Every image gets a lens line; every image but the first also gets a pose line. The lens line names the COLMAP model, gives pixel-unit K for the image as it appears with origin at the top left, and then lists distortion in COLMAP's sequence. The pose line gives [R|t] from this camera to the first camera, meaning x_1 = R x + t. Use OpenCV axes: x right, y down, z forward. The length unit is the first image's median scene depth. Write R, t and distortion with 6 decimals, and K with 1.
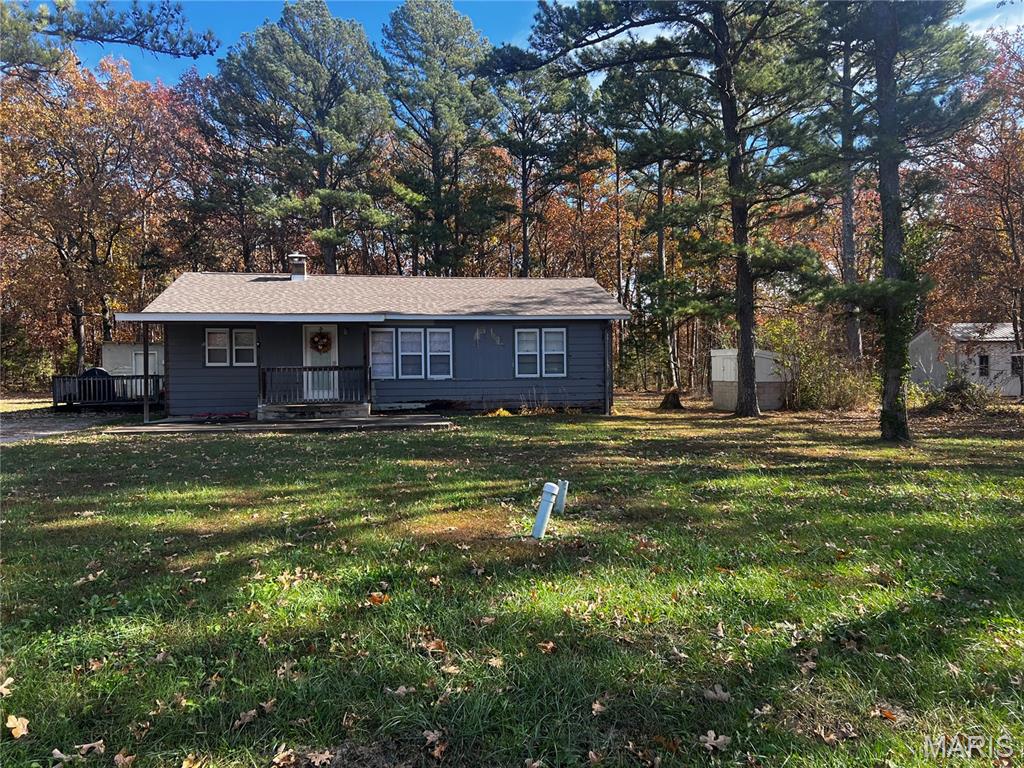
lens RADIAL K [[794.9, 0, 514.6], [0, 794.9, 381.1], [0, 0, 1]] dist [0.010136, -0.000315]
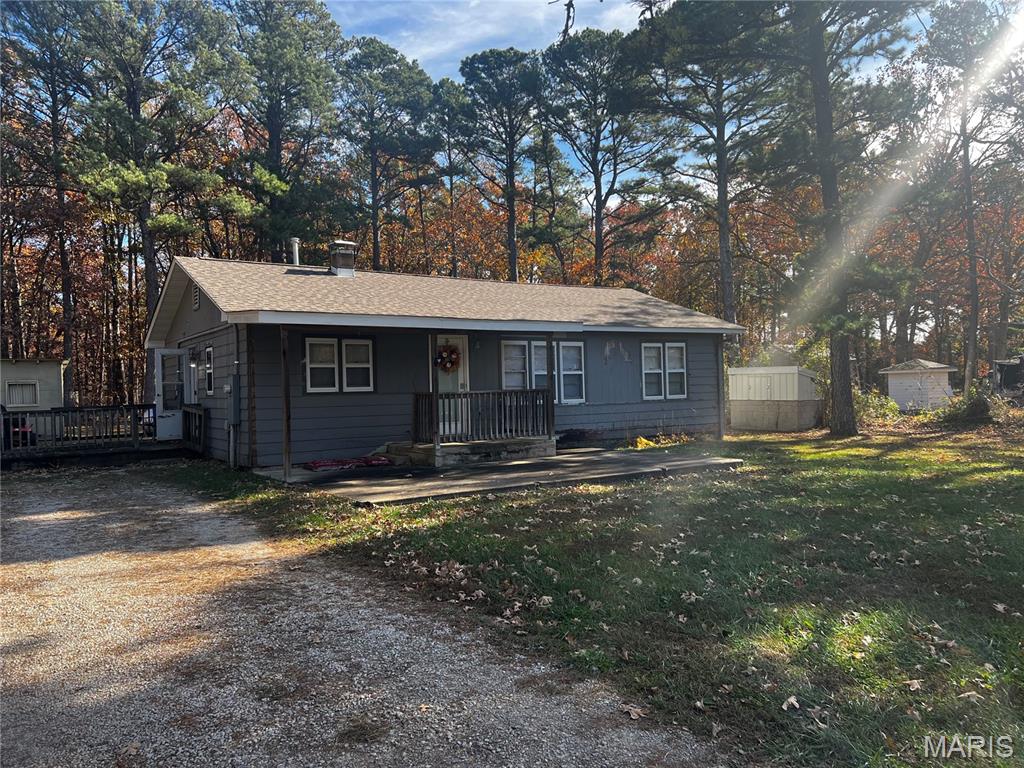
lens RADIAL K [[794.9, 0, 511.5], [0, 794.9, 386.1], [0, 0, 1]] dist [0.010136, -0.000315]
pose [[0.903831, -0.013202, 0.427685, -0.497401], [0.021333, 0.999671, -0.014226, -0.010371], [-0.427357, 0.021982, 0.903816, 0.290623]]
